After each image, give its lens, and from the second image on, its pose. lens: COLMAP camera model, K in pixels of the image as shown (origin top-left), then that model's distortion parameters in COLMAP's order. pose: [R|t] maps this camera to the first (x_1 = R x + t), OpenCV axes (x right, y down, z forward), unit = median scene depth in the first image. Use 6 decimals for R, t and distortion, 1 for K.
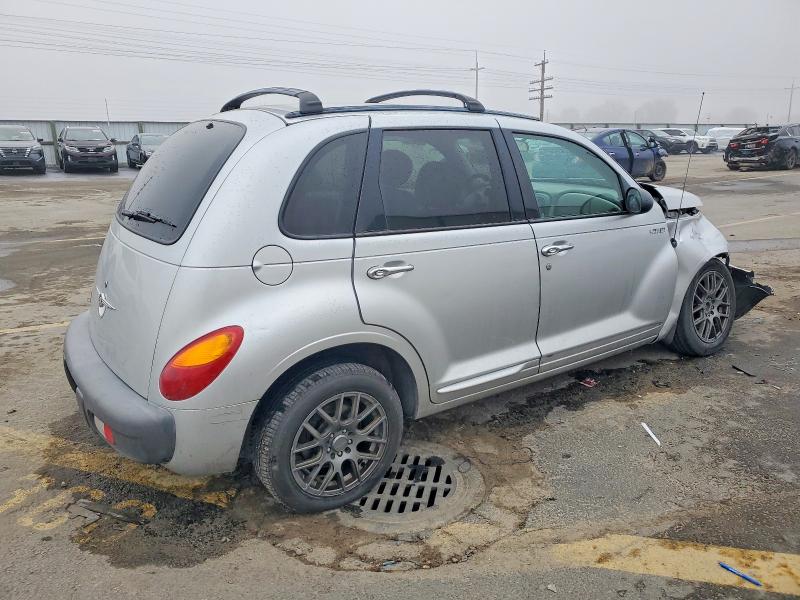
lens RADIAL K [[685.1, 0, 384.8], [0, 685.1, 291.4], [0, 0, 1]] dist [0.037441, -0.036884]
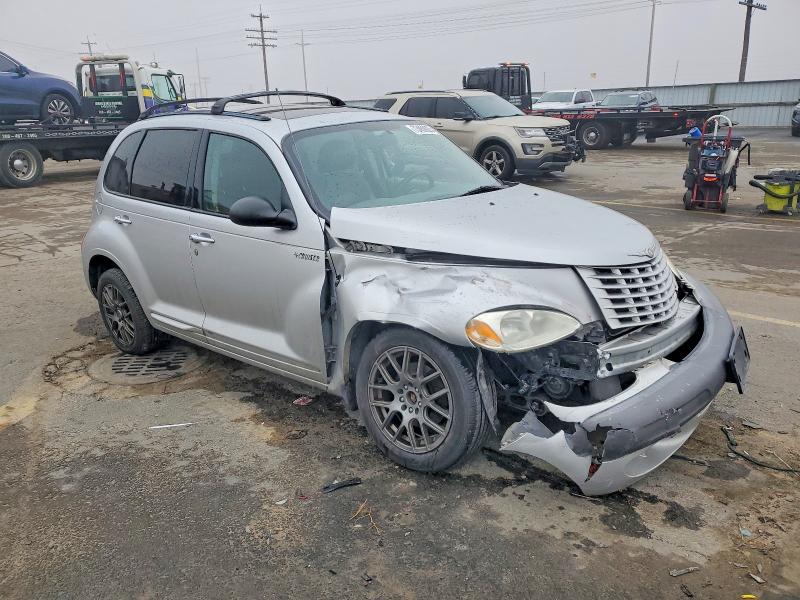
lens RADIAL K [[685.1, 0, 398.8], [0, 685.1, 298.9], [0, 0, 1]] dist [0.037441, -0.036884]
pose [[0.173645, 0.265989, -0.948207, 1.296345], [-0.190994, 0.953649, 0.232538, -0.269808], [0.966110, 0.140723, 0.216399, 1.001255]]
